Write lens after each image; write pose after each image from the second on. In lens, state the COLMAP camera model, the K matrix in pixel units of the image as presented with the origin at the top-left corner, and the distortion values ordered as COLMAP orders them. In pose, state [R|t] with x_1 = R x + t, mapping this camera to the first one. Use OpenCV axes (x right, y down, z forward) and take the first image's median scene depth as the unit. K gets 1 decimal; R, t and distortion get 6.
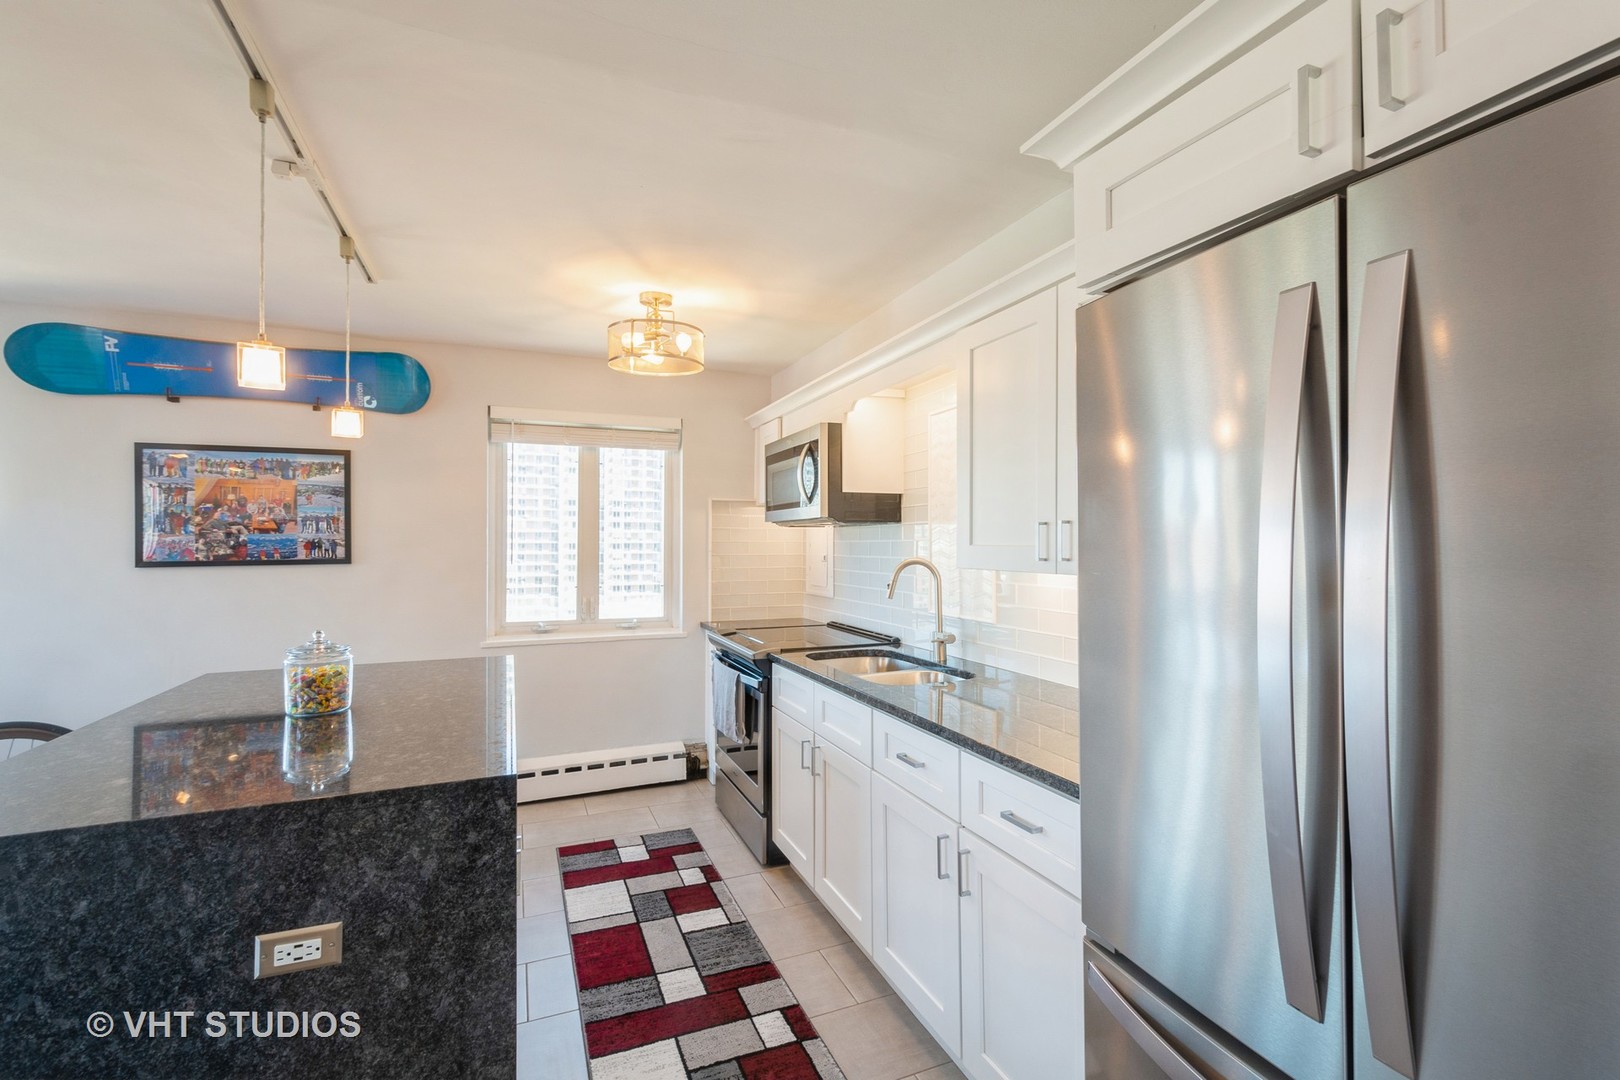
lens RADIAL K [[708.0, 0, 810.8], [0, 708.0, 537.1], [0, 0, 1]] dist [0.003128, -0.000665]
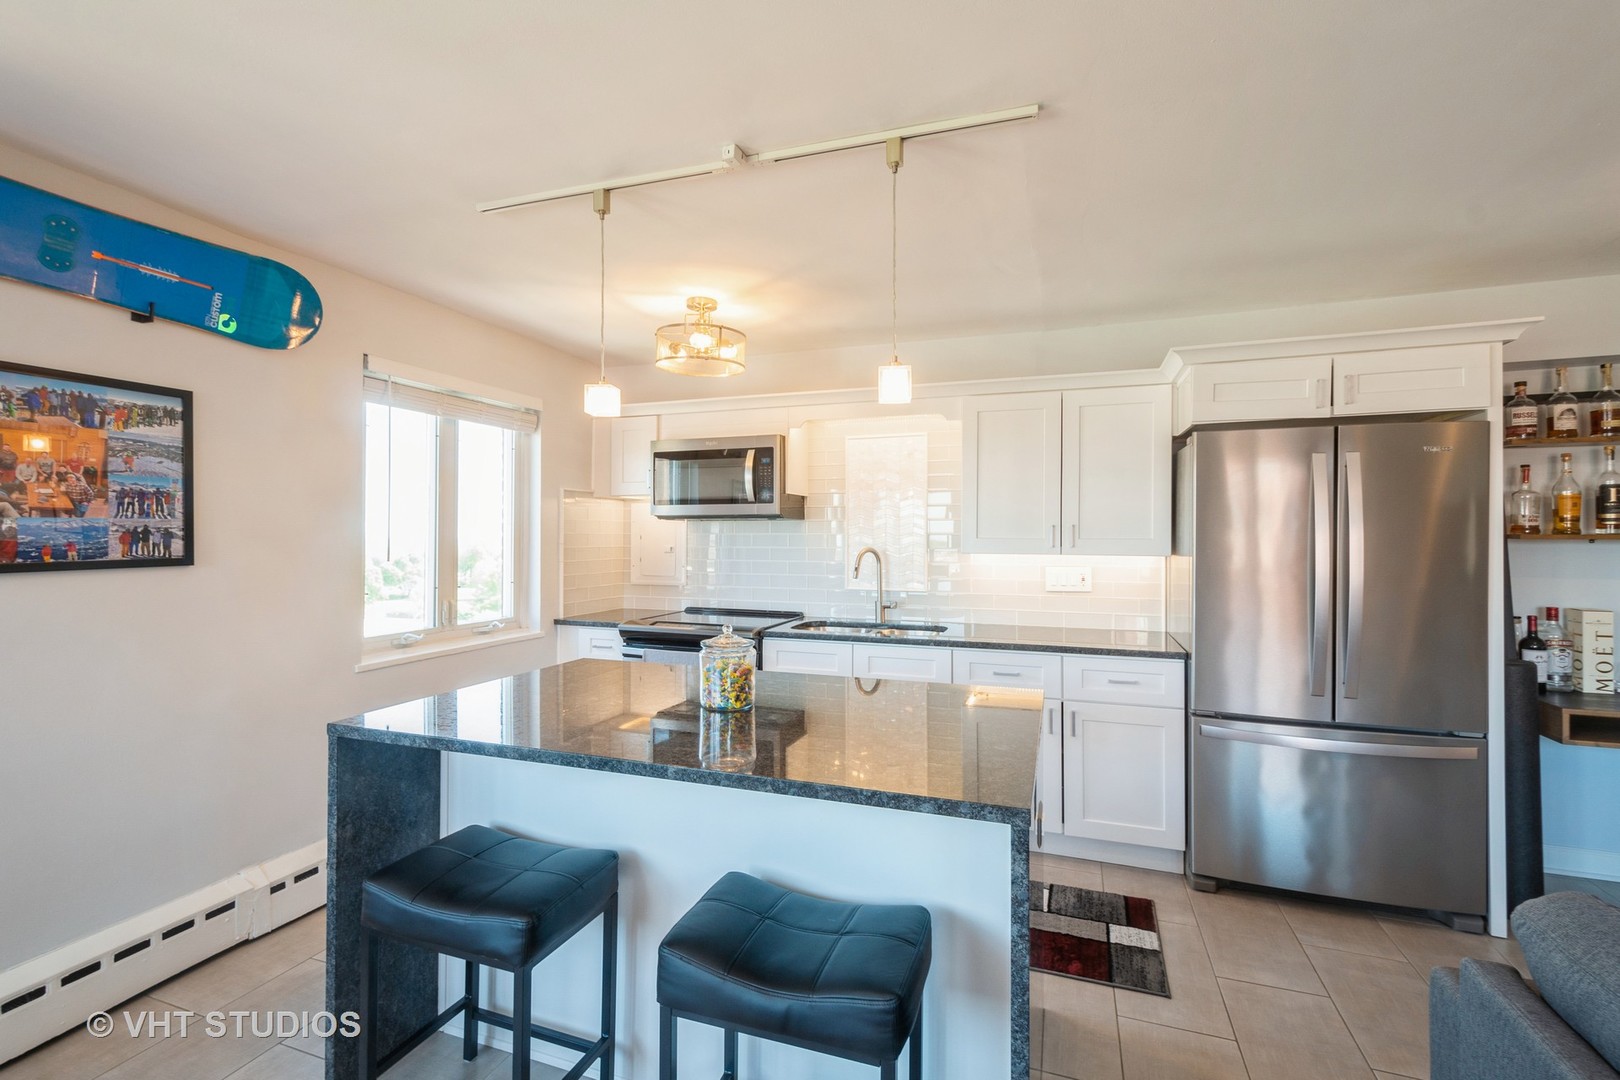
lens RADIAL K [[729.0, 0, 812.9], [0, 729.0, 532.7], [0, 0, 1]] dist [0.001496, -0.000090]
pose [[0.676844, 0.005767, 0.736104, -0.825932], [-0.010555, 0.999943, 0.001871, 0.000227], [-0.736051, -0.009036, 0.676866, 0.134307]]
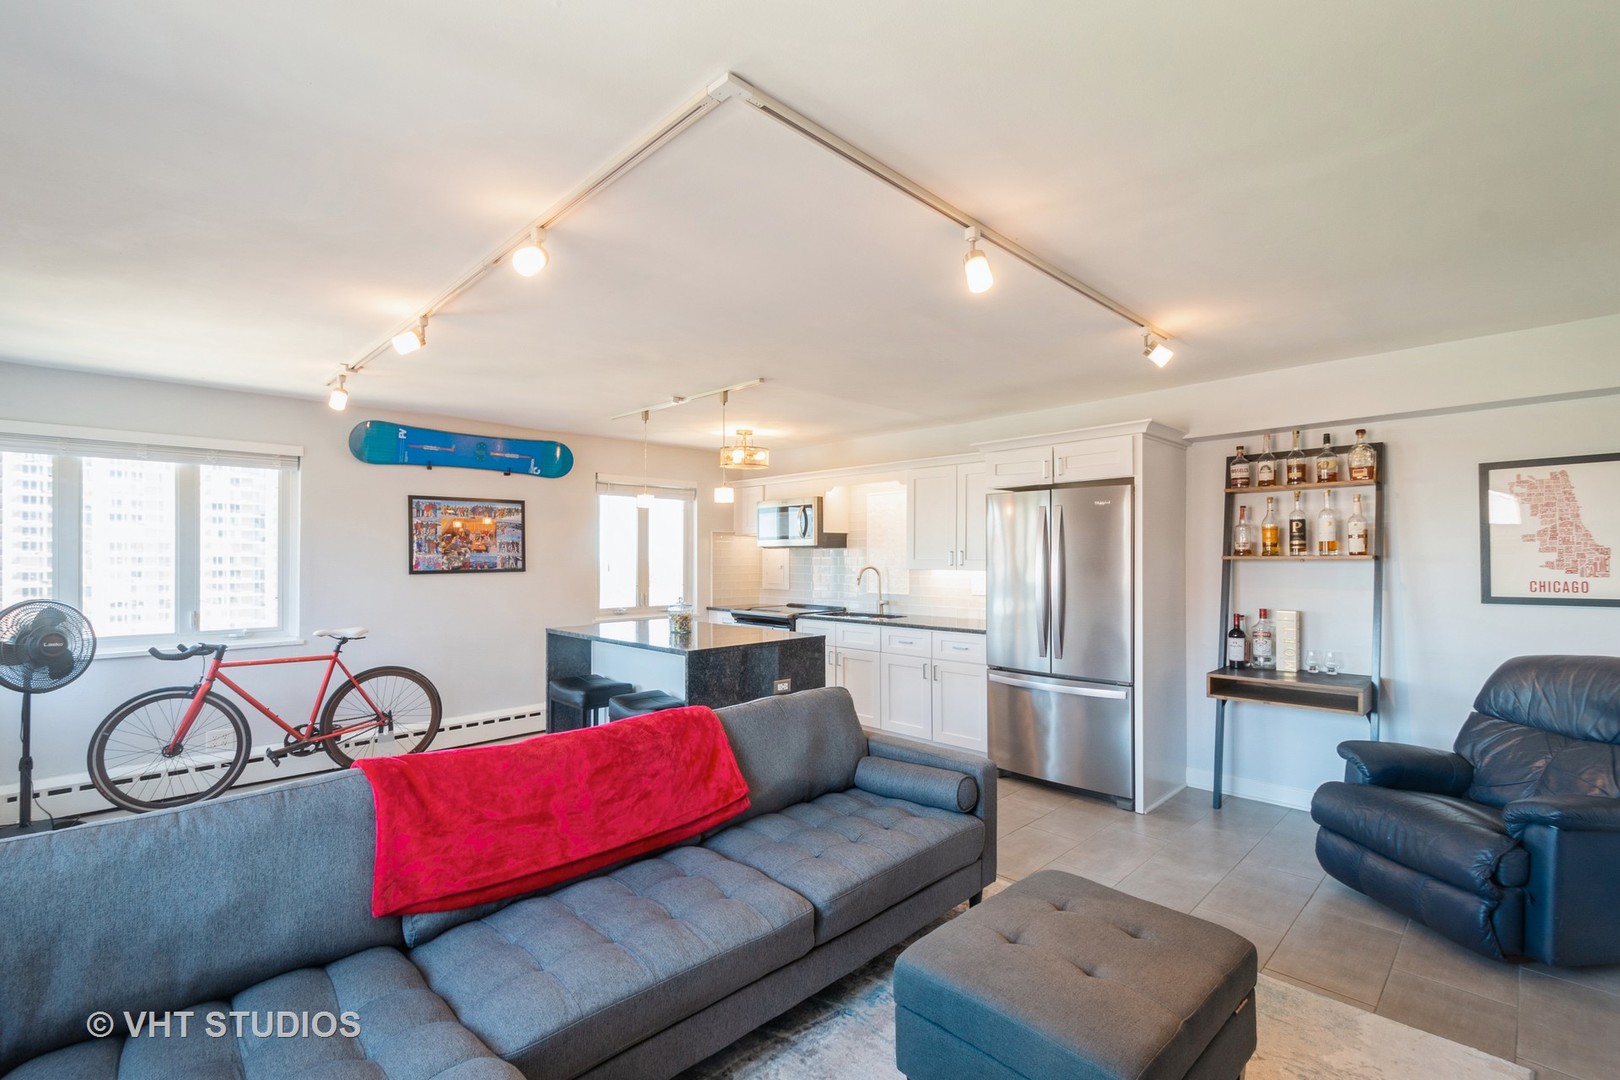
lens RADIAL K [[716.3, 0, 815.9], [0, 716.3, 550.2], [0, 0, 1]] dist [0.002911, 0.000207]
pose [[0.927496, 0.002931, 0.373822, -0.703361], [-0.002883, 0.999996, -0.000689, -0.012484], [-0.373822, -0.000439, 0.927500, -0.808425]]
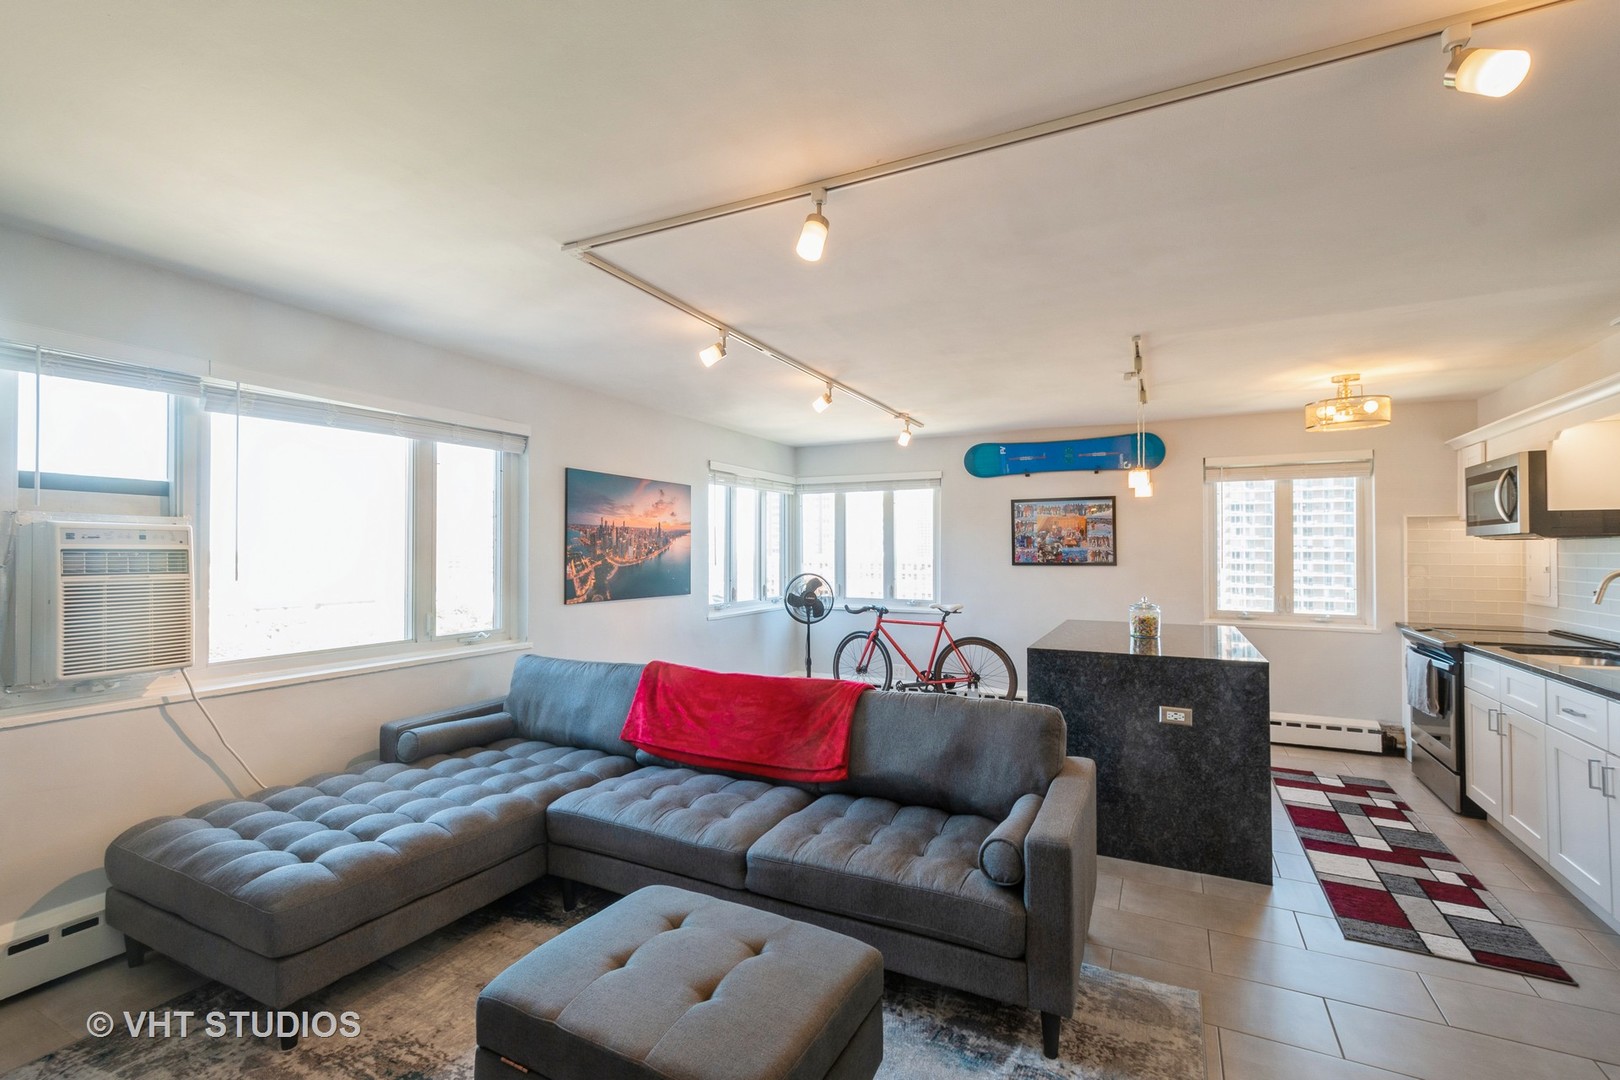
lens RADIAL K [[708.0, 0, 810.8], [0, 708.0, 537.1], [0, 0, 1]] dist [0.003128, -0.000665]
pose [[0.648991, -0.012710, -0.760690, 0.141696], [0.003774, 0.999902, -0.013487, -0.009645], [0.760787, 0.005883, 0.648975, -0.636814]]
